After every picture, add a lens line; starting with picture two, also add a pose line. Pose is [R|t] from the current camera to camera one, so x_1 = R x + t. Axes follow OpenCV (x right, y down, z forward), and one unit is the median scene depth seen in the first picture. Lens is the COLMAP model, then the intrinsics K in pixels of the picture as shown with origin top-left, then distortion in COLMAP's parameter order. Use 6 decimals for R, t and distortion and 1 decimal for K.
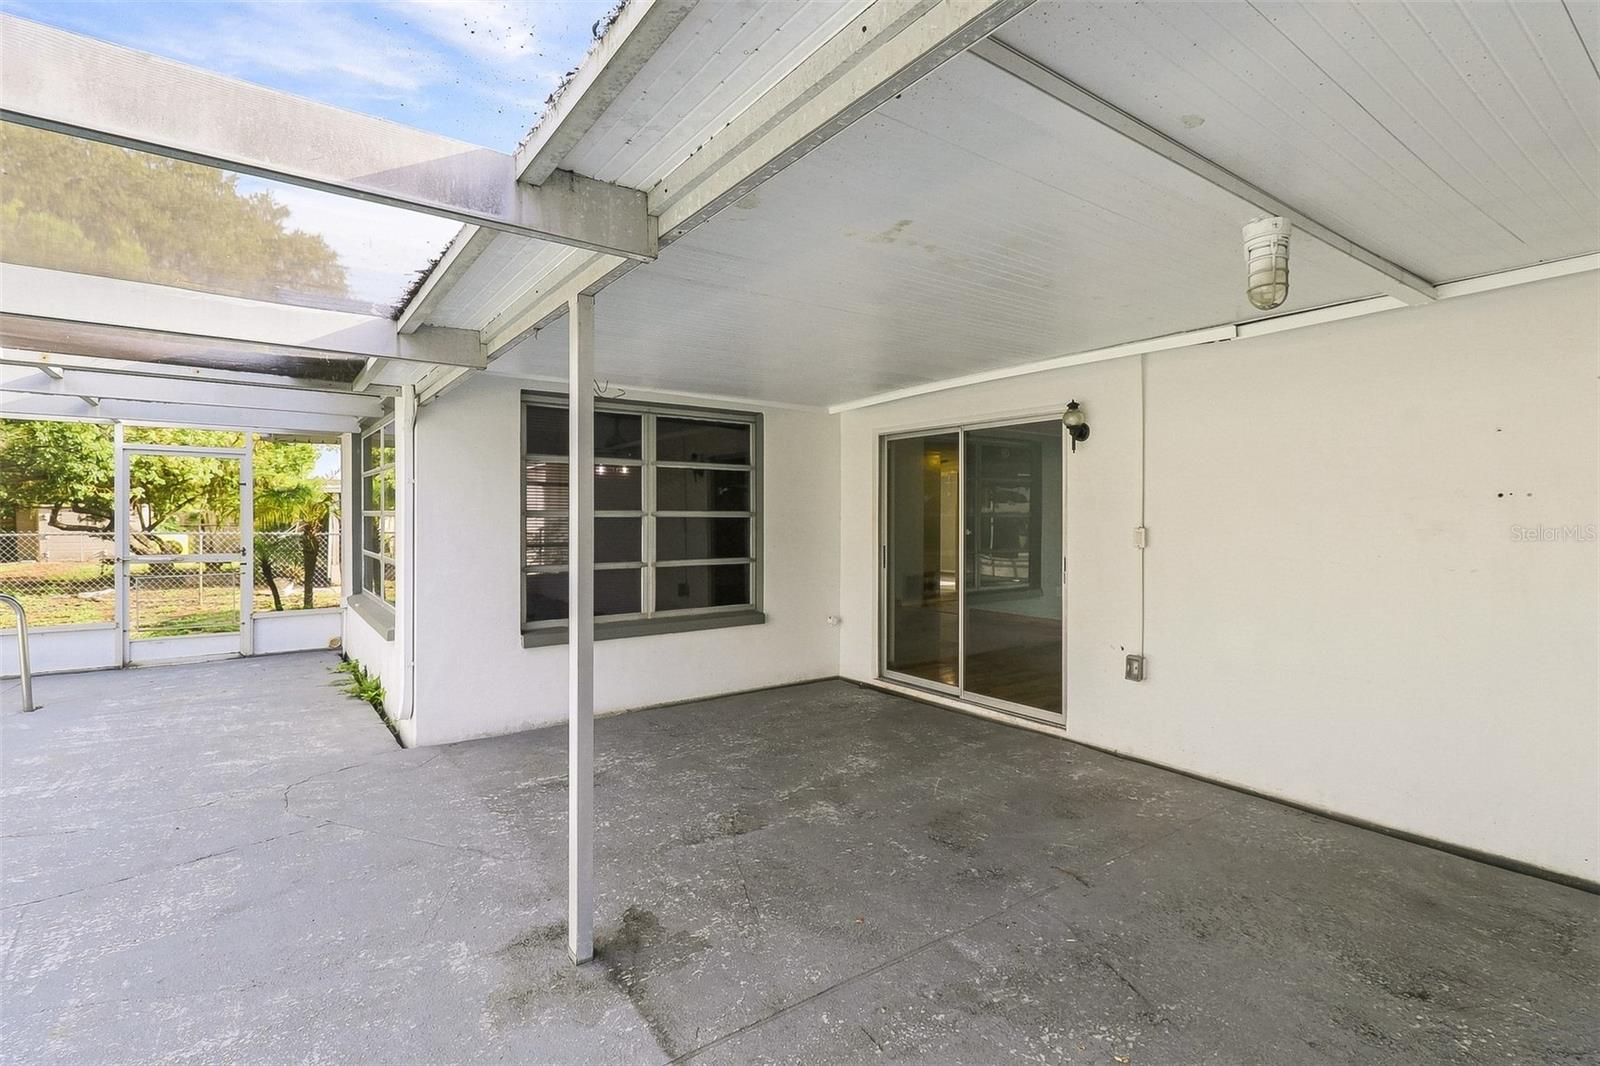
lens RADIAL K [[748.0, 0, 815.1], [0, 748.0, 523.0], [0, 0, 1]] dist [0.014289, -0.005694]
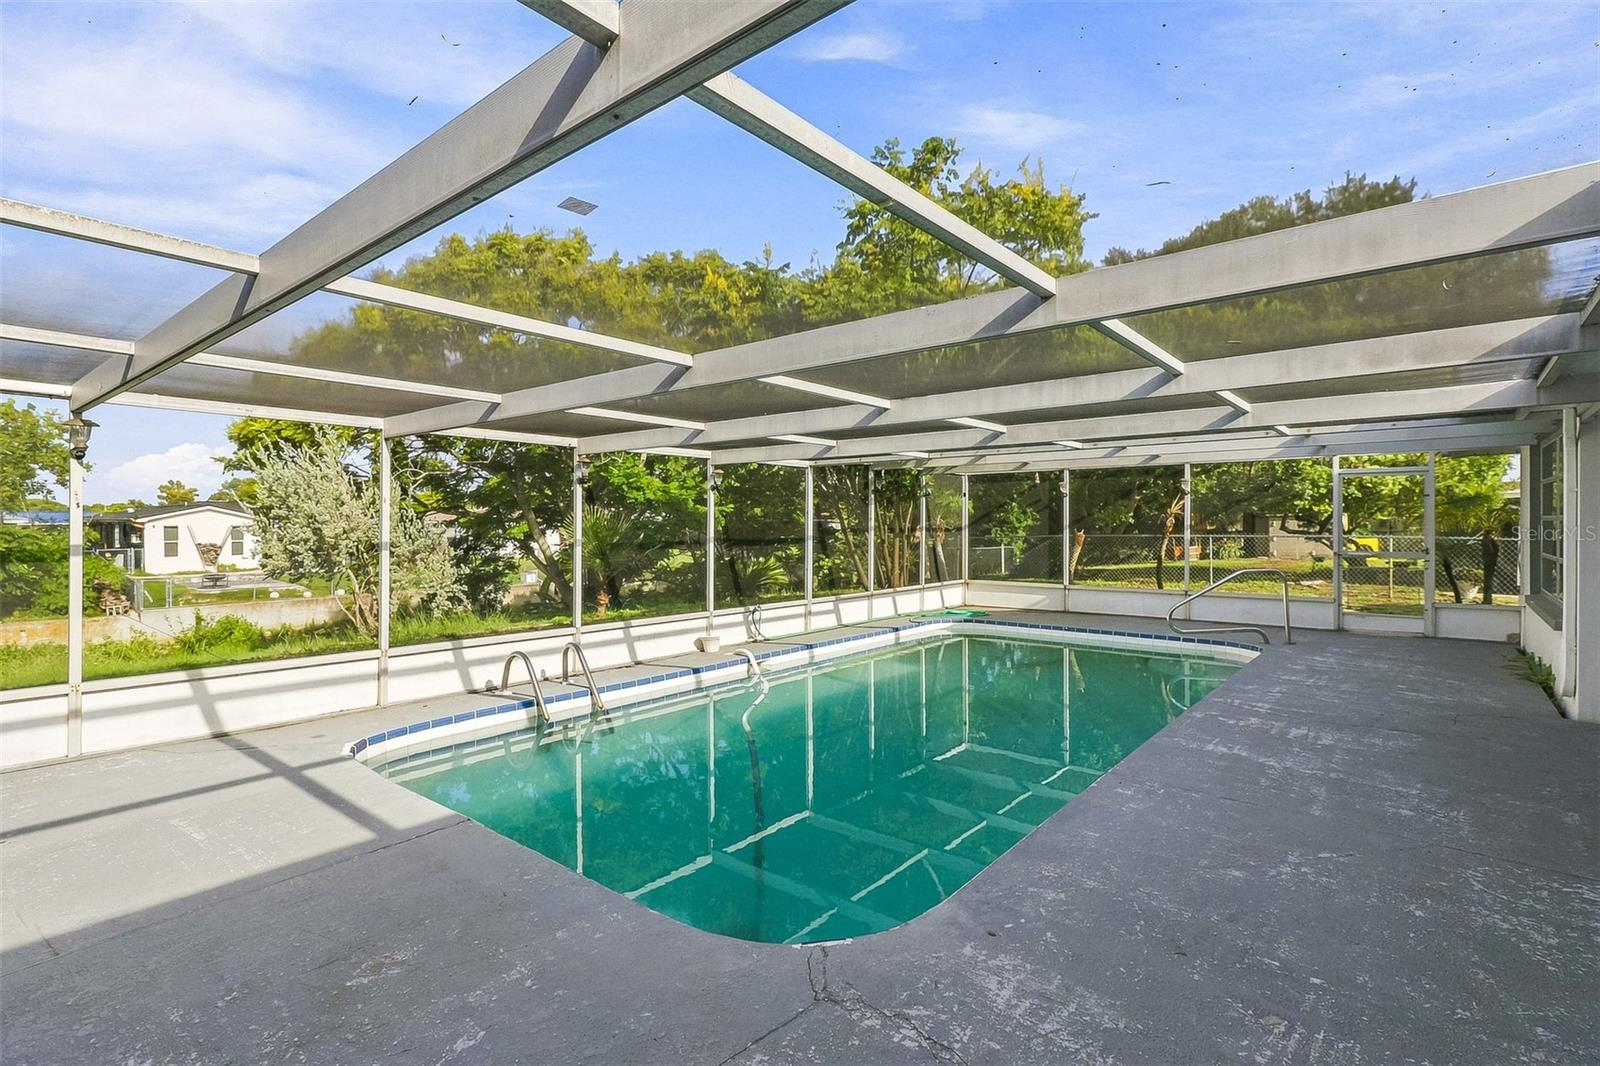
lens RADIAL K [[748.0, 0, 815.1], [0, 748.0, 523.0], [0, 0, 1]] dist [0.014289, -0.005694]
pose [[0.234704, -0.005052, -0.972054, 0.149457], [-0.004104, 0.999972, -0.006188, 0.003470], [0.972058, 0.005442, 0.234676, -0.191813]]
